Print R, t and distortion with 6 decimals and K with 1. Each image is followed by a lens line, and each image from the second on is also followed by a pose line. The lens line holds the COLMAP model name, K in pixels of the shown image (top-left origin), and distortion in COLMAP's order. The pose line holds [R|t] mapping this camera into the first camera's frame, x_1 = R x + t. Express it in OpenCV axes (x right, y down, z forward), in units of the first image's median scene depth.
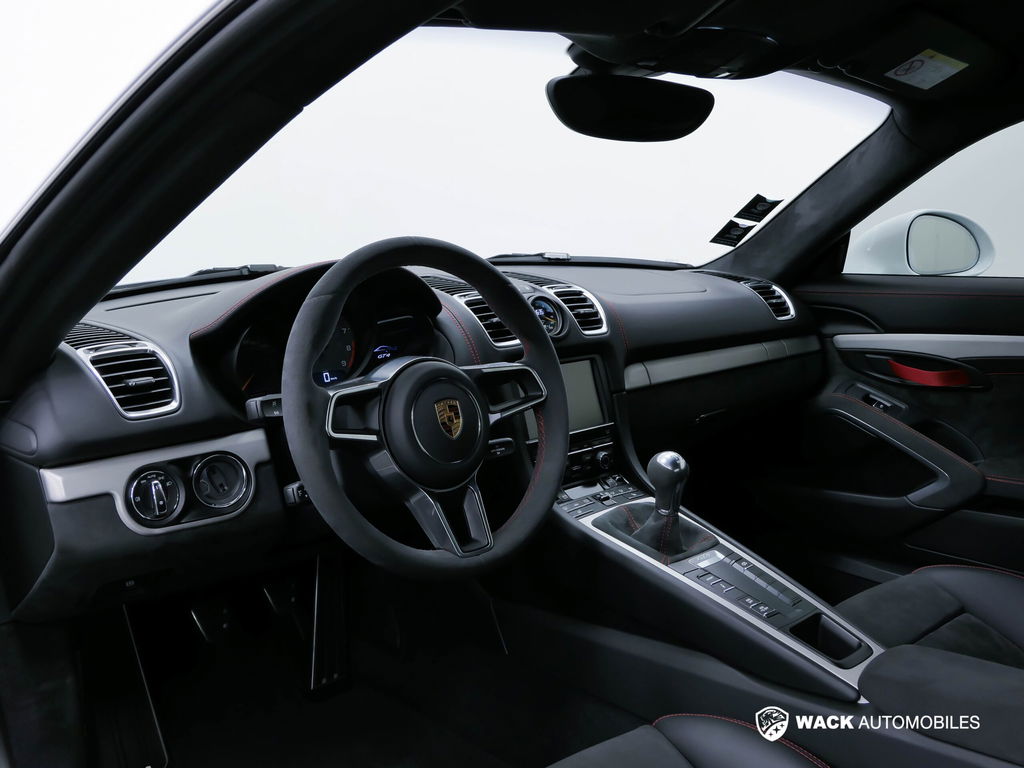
lens RADIAL K [[986.5, 0, 510.6], [0, 986.5, 385.7], [0, 0, 1]] dist [0.016975, 0.000000]
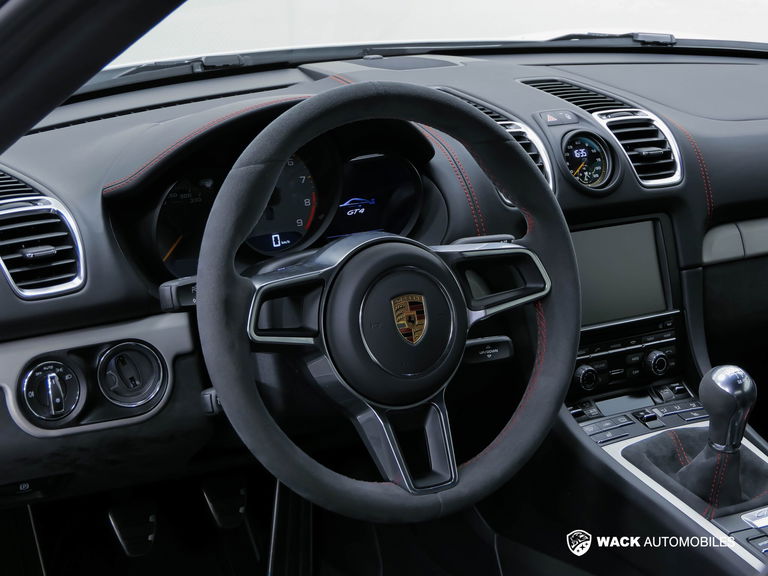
lens RADIAL K [[1621.3, 0, 384.5], [0, 1621.3, 287.7], [0, 0, 1]] dist [-0.017765, 0.000000]
pose [[0.981724, 0.065548, -0.178667, 0.140847], [-0.049398, 0.994403, 0.093396, -0.106261], [0.183789, -0.082863, 0.979467, -0.254830]]
